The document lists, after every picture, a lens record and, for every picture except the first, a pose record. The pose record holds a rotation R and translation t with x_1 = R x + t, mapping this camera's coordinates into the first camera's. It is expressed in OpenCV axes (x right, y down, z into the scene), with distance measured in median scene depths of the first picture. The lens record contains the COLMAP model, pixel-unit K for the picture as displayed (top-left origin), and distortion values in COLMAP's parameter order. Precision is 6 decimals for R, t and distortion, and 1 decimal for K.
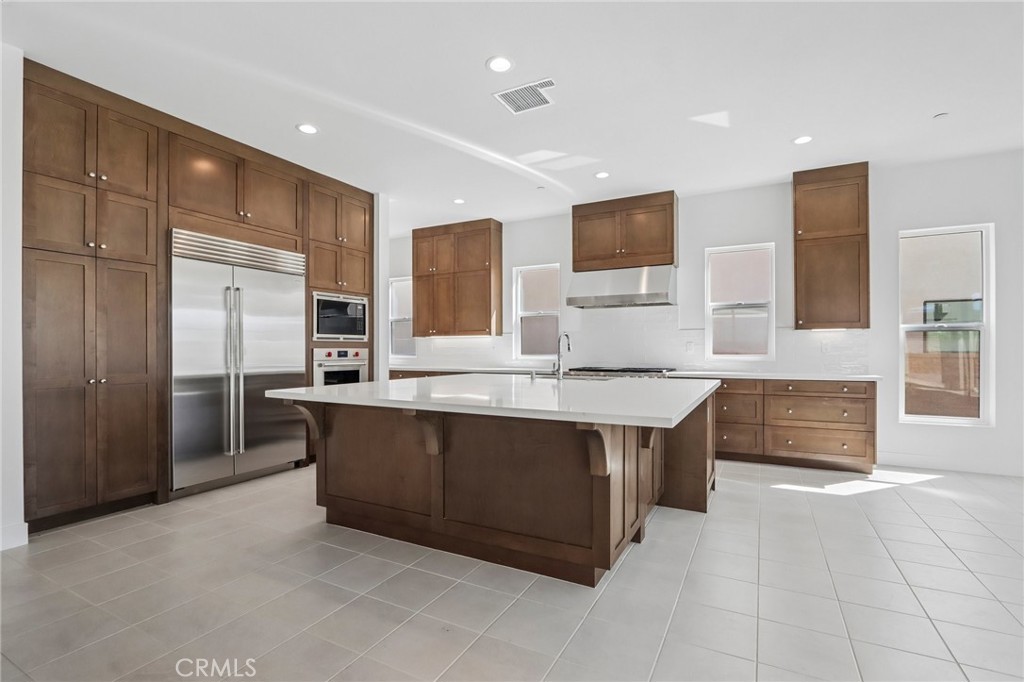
lens RADIAL K [[473.7, 0, 510.1], [0, 473.7, 349.3], [0, 0, 1]] dist [-0.014980, 0.000712]
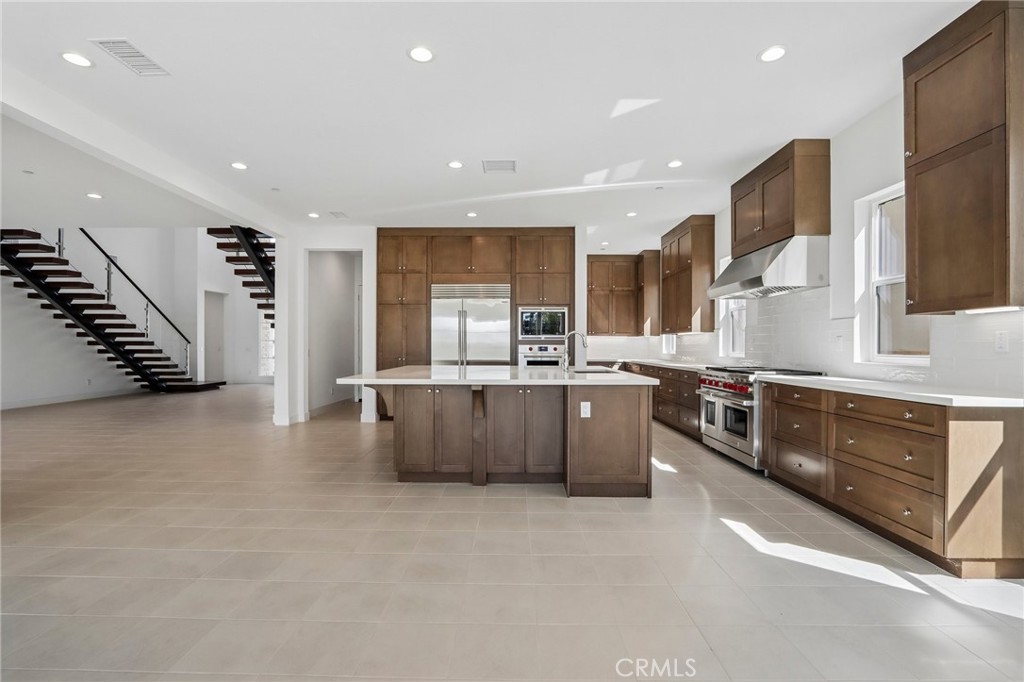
lens RADIAL K [[473.7, 0, 509.9], [0, 473.7, 346.2], [0, 0, 1]] dist [-0.014980, 0.000712]
pose [[0.469617, 0.003250, -0.882864, 0.912830], [-0.003325, 0.999993, 0.001912, -0.000326], [0.882864, 0.002038, 0.469624, 0.261530]]
